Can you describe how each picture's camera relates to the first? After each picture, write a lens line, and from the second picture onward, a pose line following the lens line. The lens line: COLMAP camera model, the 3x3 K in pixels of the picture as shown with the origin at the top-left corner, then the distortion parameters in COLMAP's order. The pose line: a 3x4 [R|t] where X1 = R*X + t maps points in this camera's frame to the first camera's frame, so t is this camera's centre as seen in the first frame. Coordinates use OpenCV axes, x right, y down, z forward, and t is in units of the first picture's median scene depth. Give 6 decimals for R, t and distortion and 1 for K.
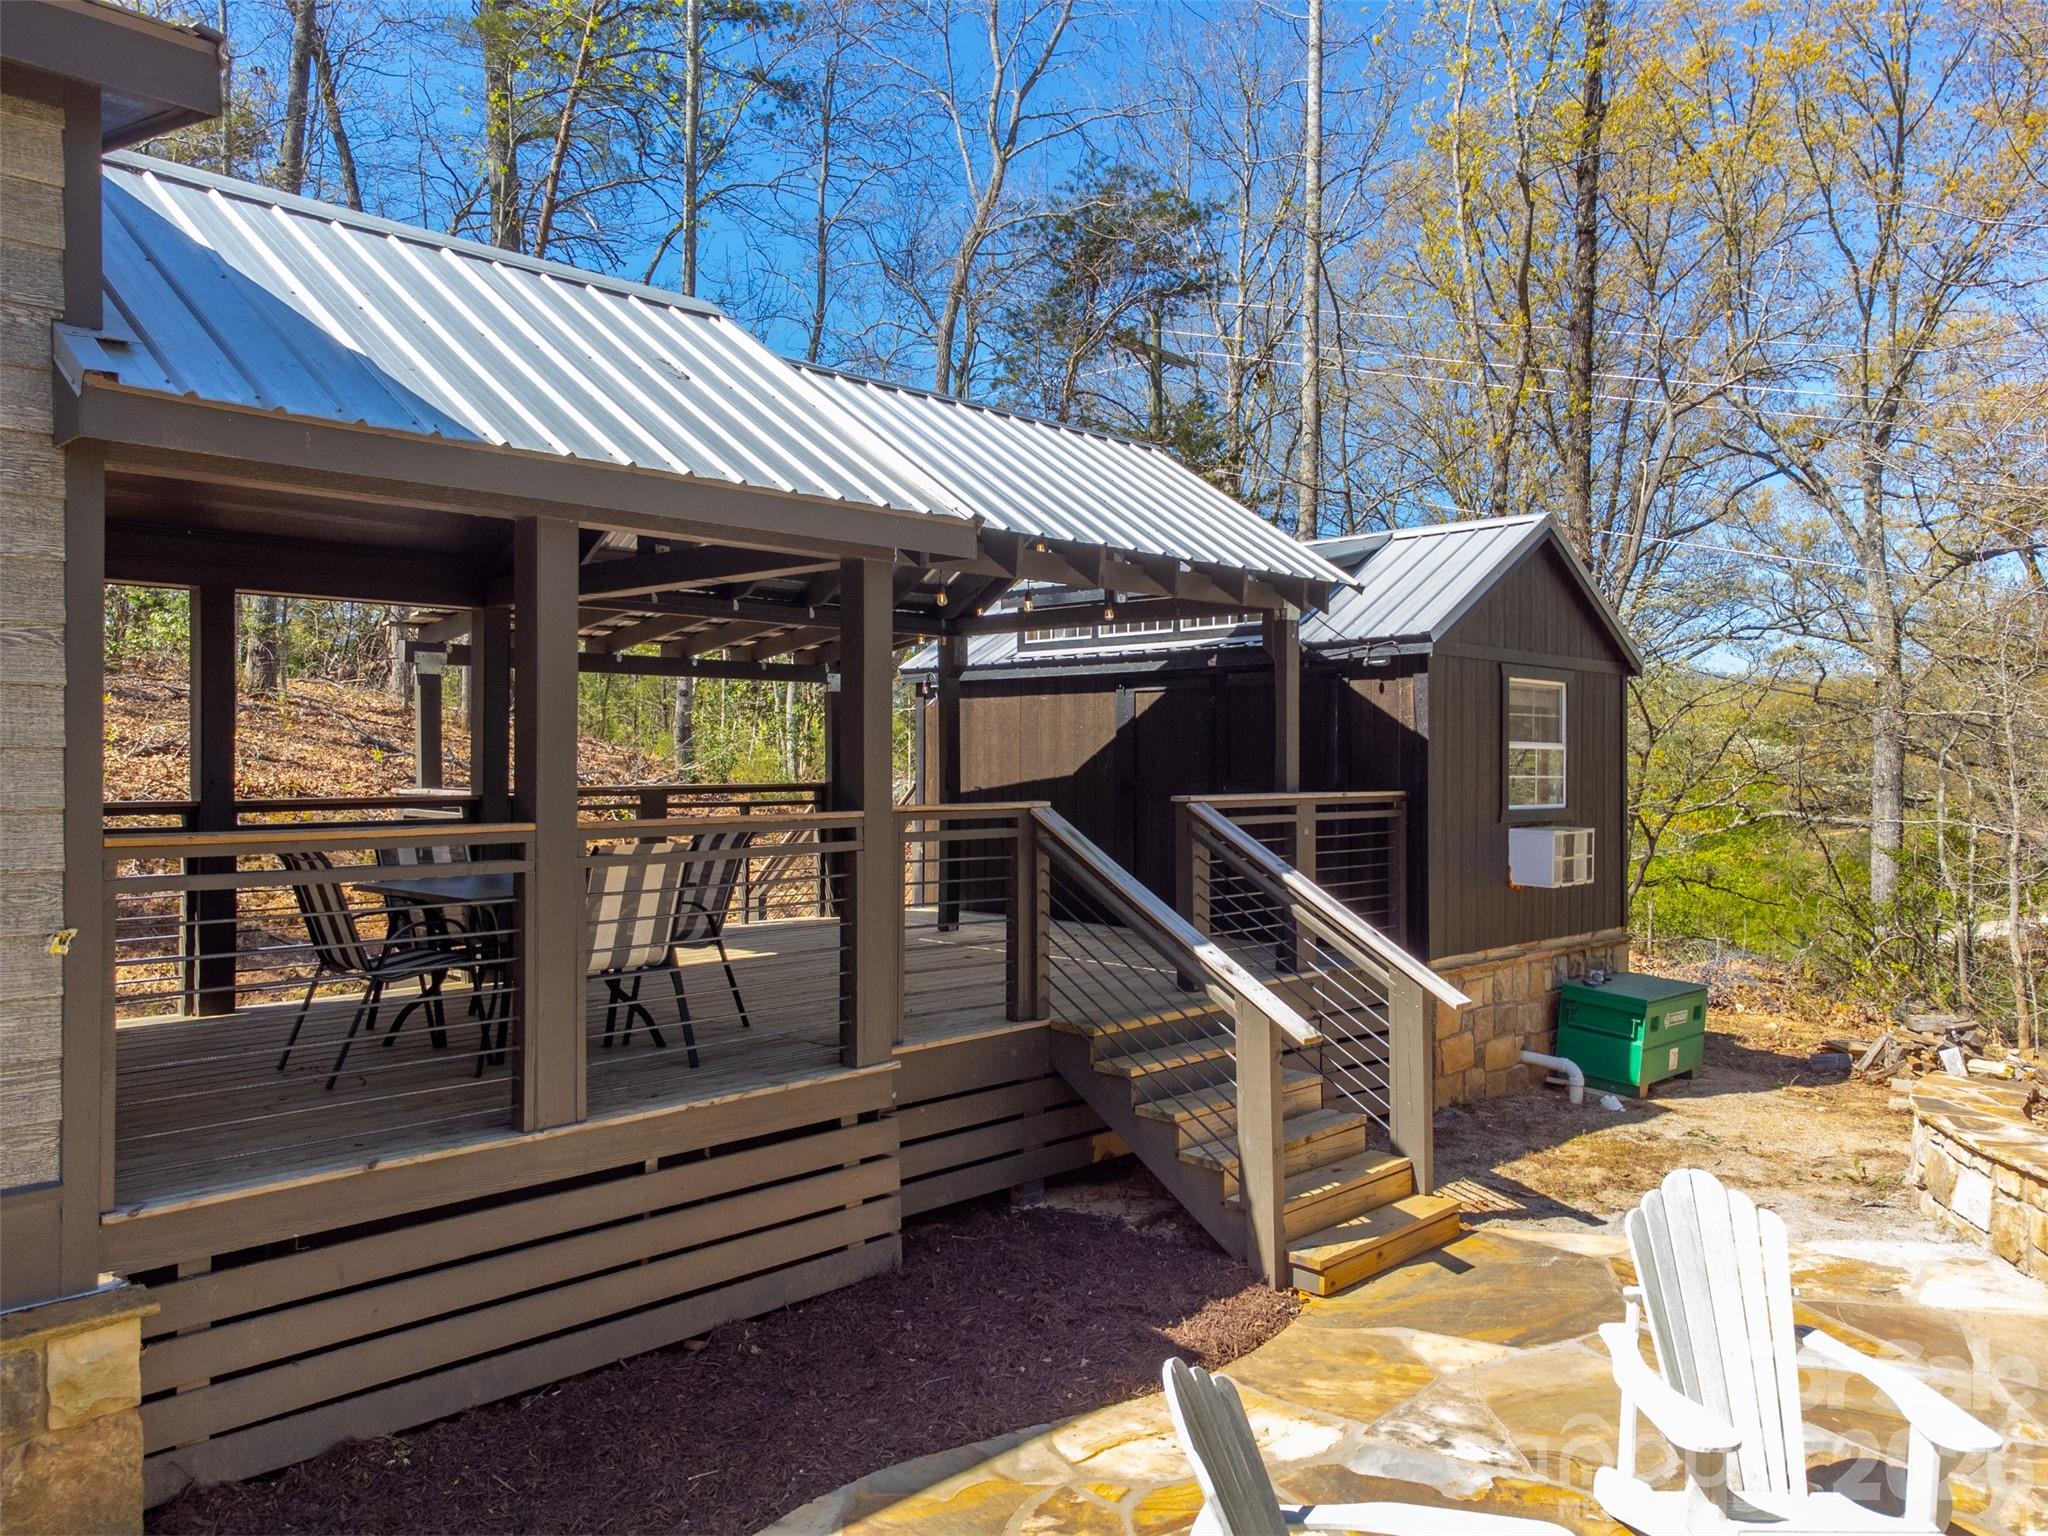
lens RADIAL K [[1531.2, 0, 1013.5], [0, 1531.2, 749.6], [0, 0, 1]] dist [0.014308, 0.007671]
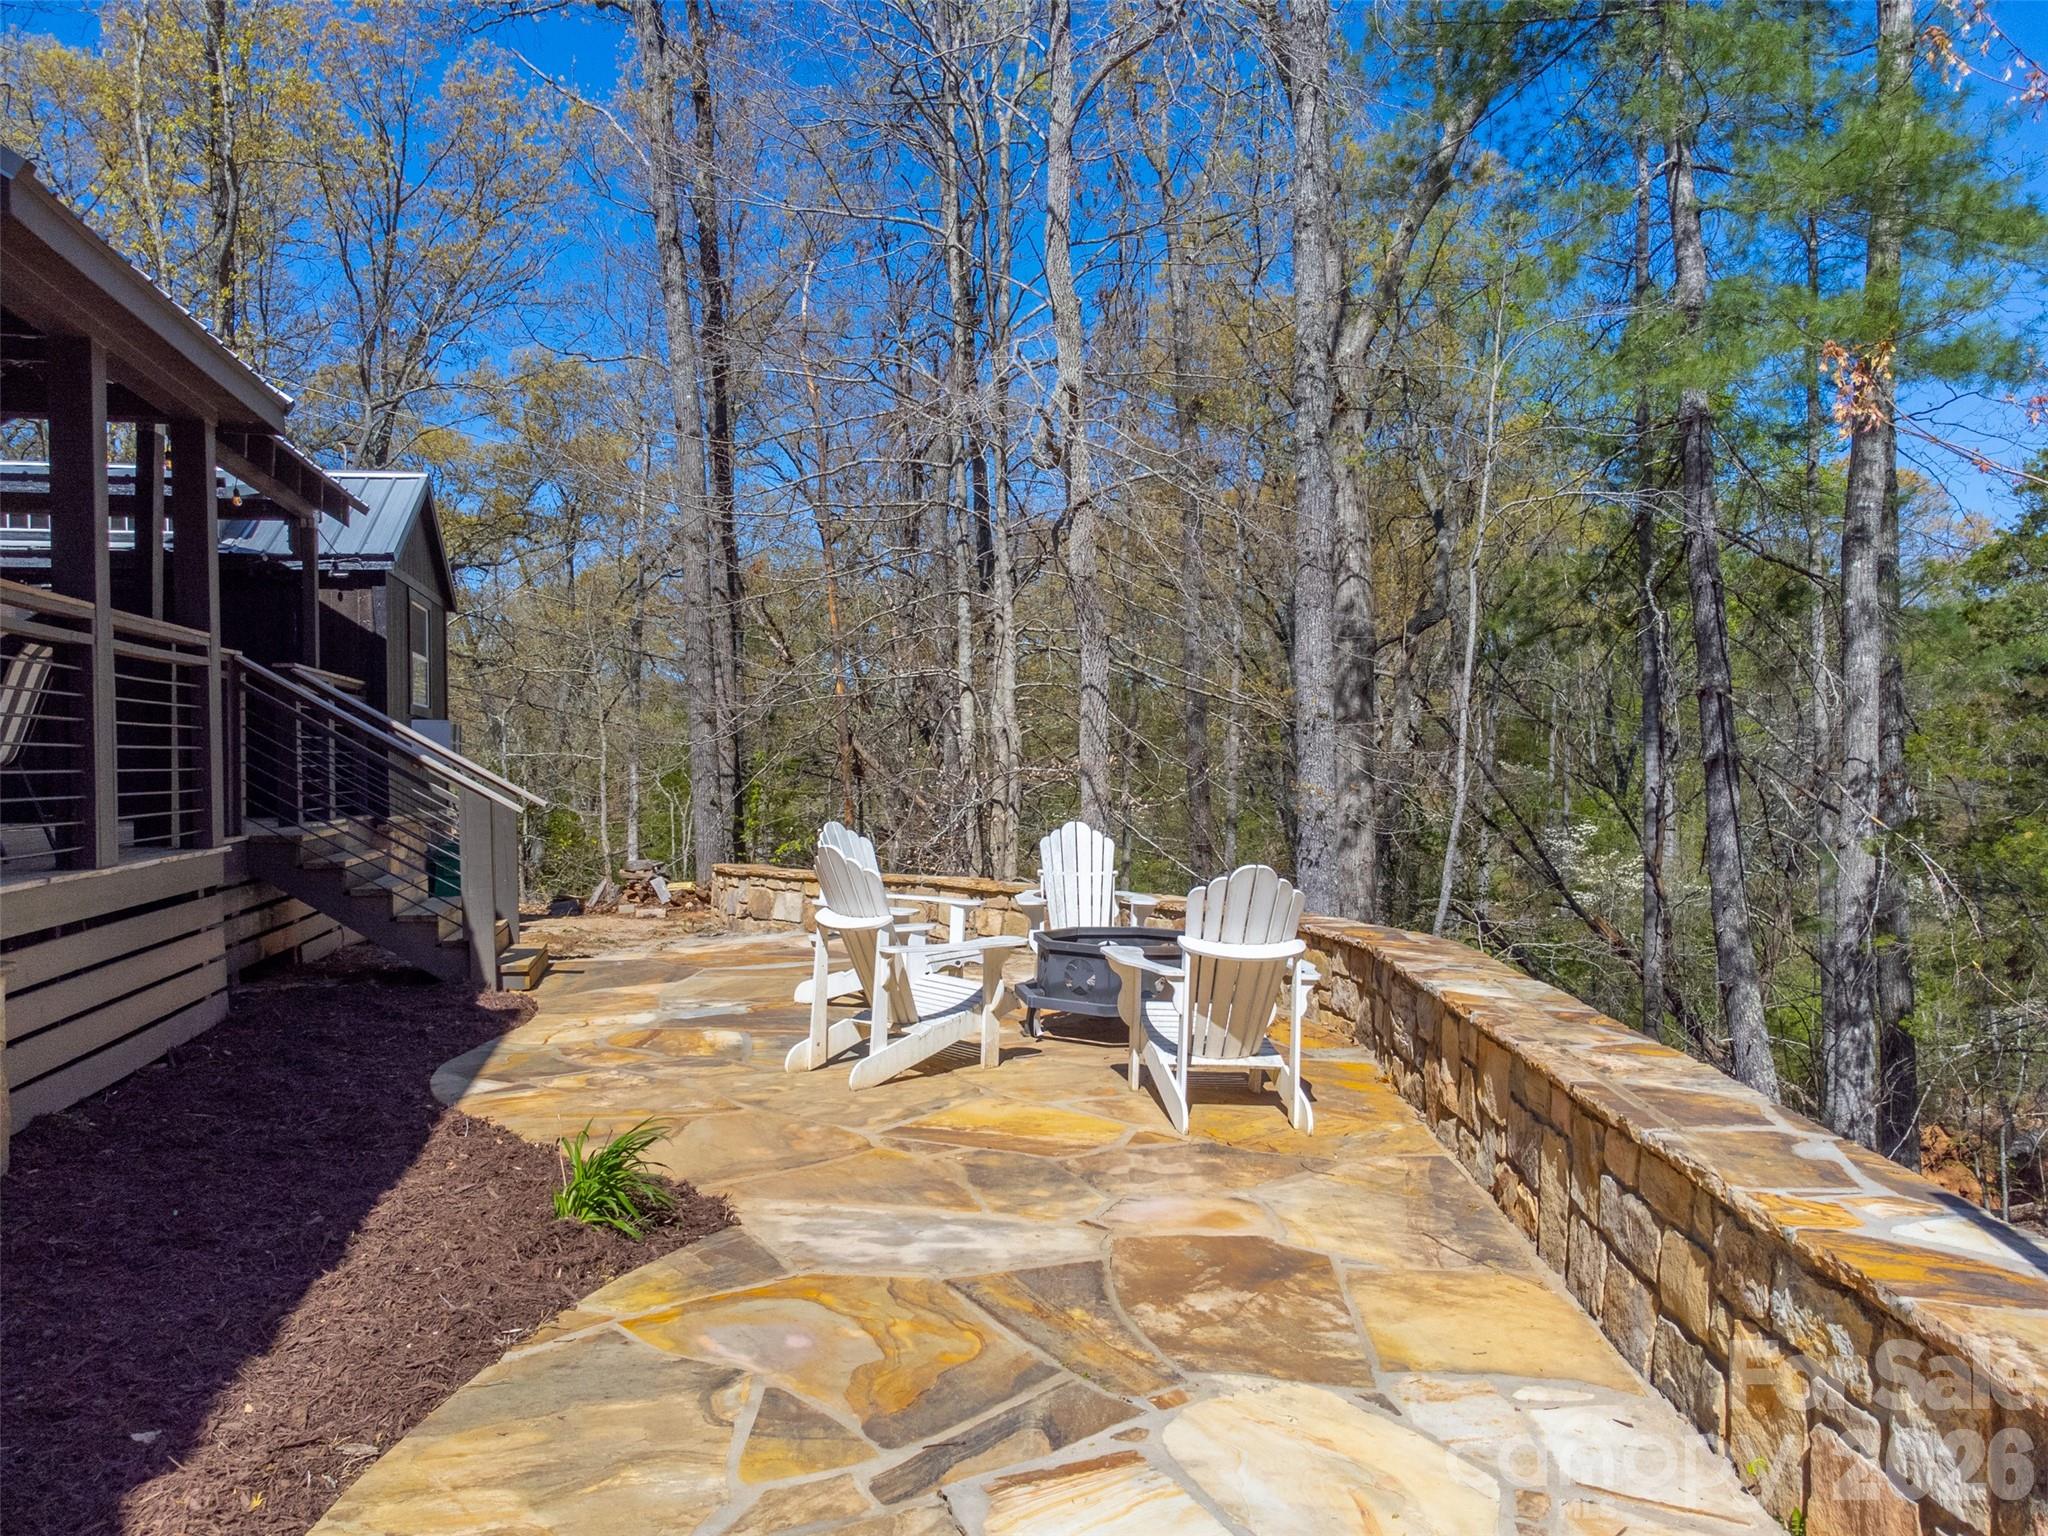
lens RADIAL K [[1531.2, 0, 1013.5], [0, 1531.2, 749.6], [0, 0, 1]] dist [0.014308, 0.007671]
pose [[0.561437, -0.004172, 0.827509, -0.623548], [0.010636, 0.999941, -0.002175, 0.119008], [-0.827451, 0.010022, 0.561448, -0.156979]]
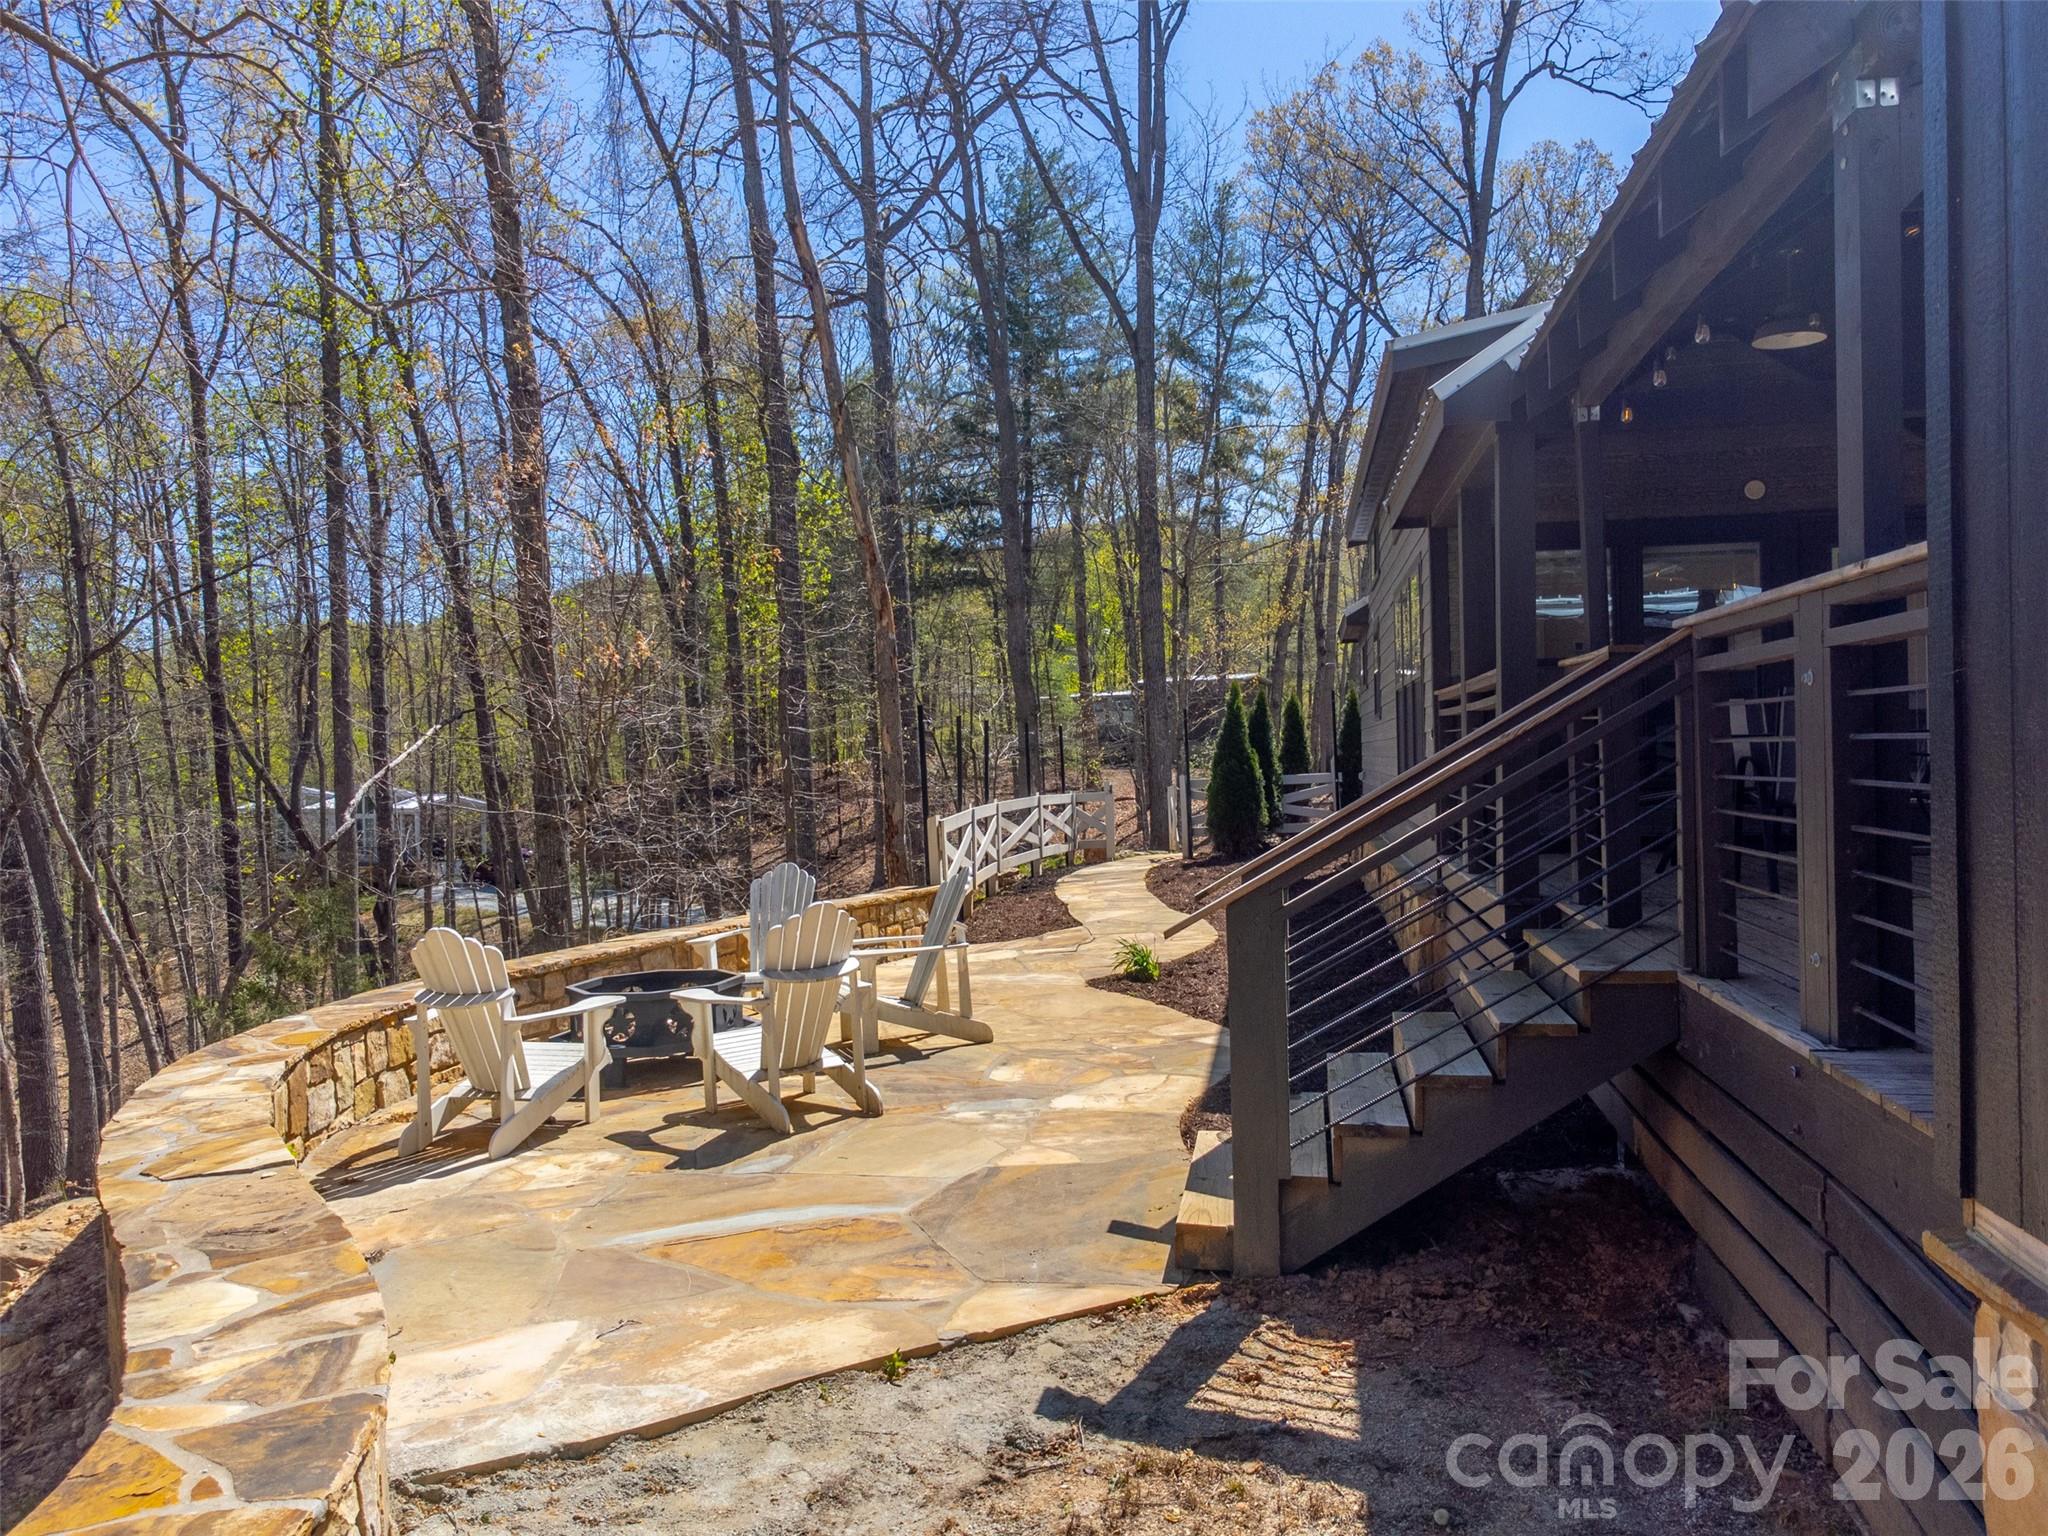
lens RADIAL K [[1531.2, 0, 1013.5], [0, 1531.2, 749.6], [0, 0, 1]] dist [0.014308, 0.007671]
pose [[-0.826601, 0.008907, -0.562719, 0.669599], [0.012057, 0.999926, -0.001883, 0.078005], [0.562660, -0.008341, -0.826646, 1.394099]]
